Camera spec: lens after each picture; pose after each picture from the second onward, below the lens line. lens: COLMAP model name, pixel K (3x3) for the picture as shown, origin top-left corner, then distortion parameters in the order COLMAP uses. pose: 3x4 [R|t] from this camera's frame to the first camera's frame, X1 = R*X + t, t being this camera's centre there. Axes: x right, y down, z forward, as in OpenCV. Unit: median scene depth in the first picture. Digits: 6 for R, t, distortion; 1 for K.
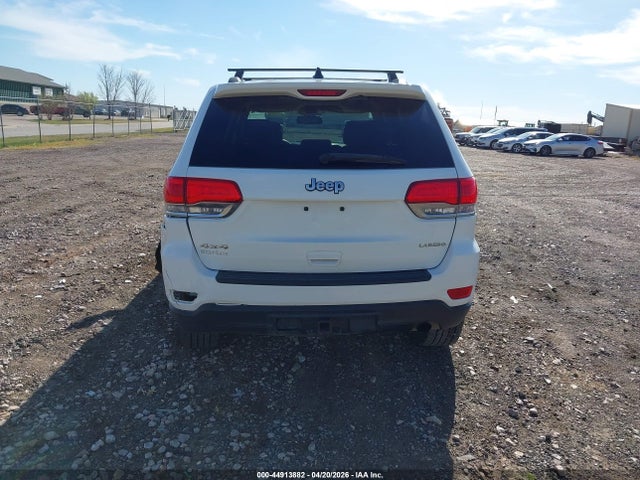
lens RADIAL K [[508.6, 0, 320.0], [0, 508.6, 240.0], [0, 0, 1]] dist [0.009124, -0.003696]
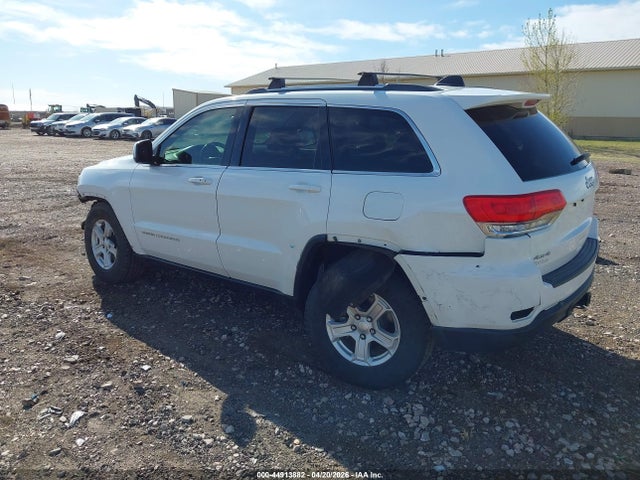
lens RADIAL K [[508.6, 0, 320.0], [0, 508.6, 240.0], [0, 0, 1]] dist [0.009124, -0.003696]
pose [[0.659552, -0.211657, 0.721244, -0.071304], [0.189187, 0.975390, 0.113234, -0.012527], [-0.727461, 0.061766, 0.683363, 0.035681]]
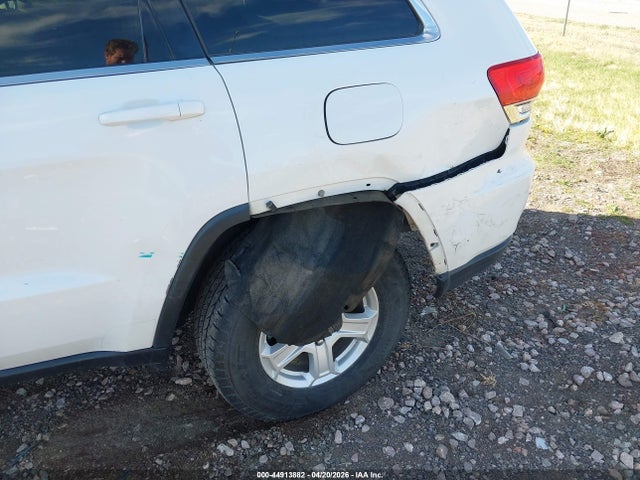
lens RADIAL K [[508.6, 0, 320.0], [0, 508.6, 240.0], [0, 0, 1]] dist [0.009124, -0.003696]
pose [[-0.241755, -0.500833, 0.831096, -0.050724], [0.218892, 0.806276, 0.549550, -0.020021], [-0.945326, 0.314777, -0.085293, 0.080008]]
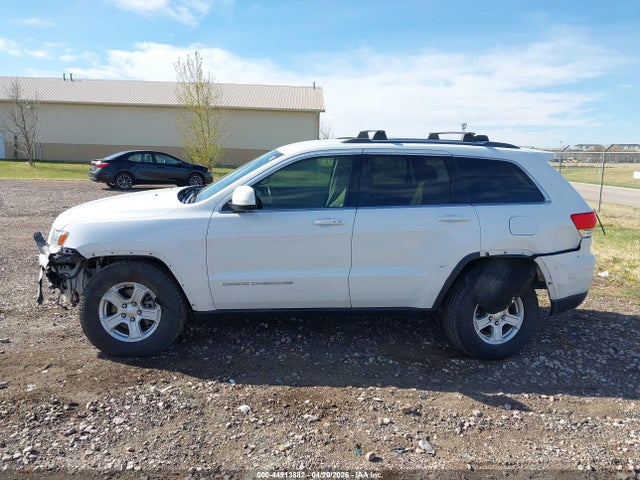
lens RADIAL K [[508.6, 0, 320.0], [0, 508.6, 240.0], [0, 0, 1]] dist [0.009124, -0.003696]
pose [[-0.031359, -0.214999, 0.976111, -0.108755], [0.201553, 0.955169, 0.216862, -0.032705], [-0.978975, 0.203539, 0.013380, 0.106861]]
